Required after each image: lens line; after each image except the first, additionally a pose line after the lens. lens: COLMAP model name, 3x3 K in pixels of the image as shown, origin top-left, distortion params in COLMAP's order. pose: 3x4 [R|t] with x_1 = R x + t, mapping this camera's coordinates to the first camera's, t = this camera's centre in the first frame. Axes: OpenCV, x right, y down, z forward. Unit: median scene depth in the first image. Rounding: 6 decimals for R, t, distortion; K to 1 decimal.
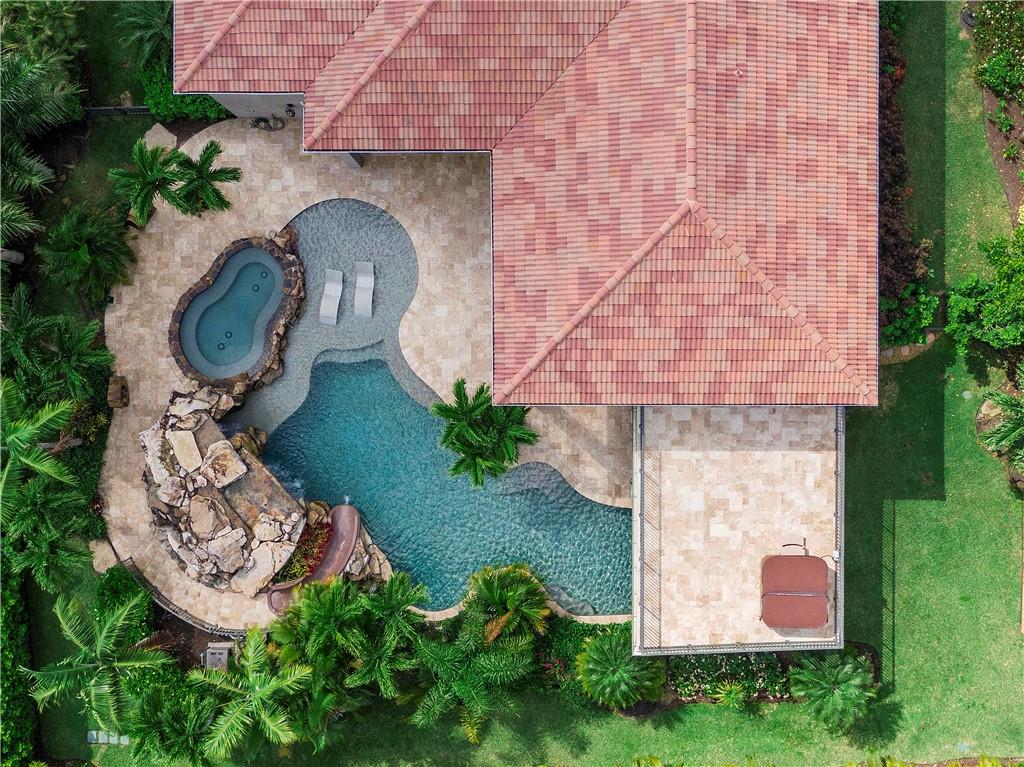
lens RADIAL K [[1493.5, 0, 512.0], [0, 1493.5, 380.7], [0, 0, 1]] dist [0.006878, 0.000000]
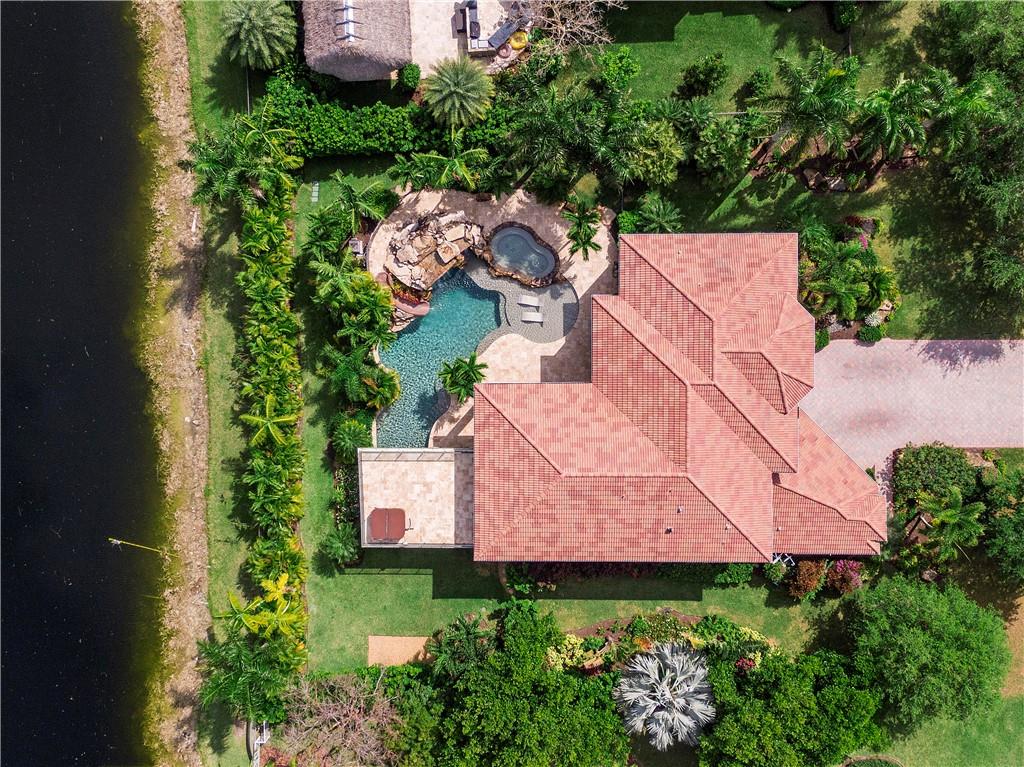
lens RADIAL K [[943.2, 0, 507.8], [0, 943.2, 389.2], [0, 0, 1]] dist [0.024281, 0.000000]
pose [[0.001447, 0.999799, 0.019986, -0.027932], [-0.999867, 0.001122, 0.016250, -0.048761], [0.016224, -0.020007, 0.999668, -0.319225]]
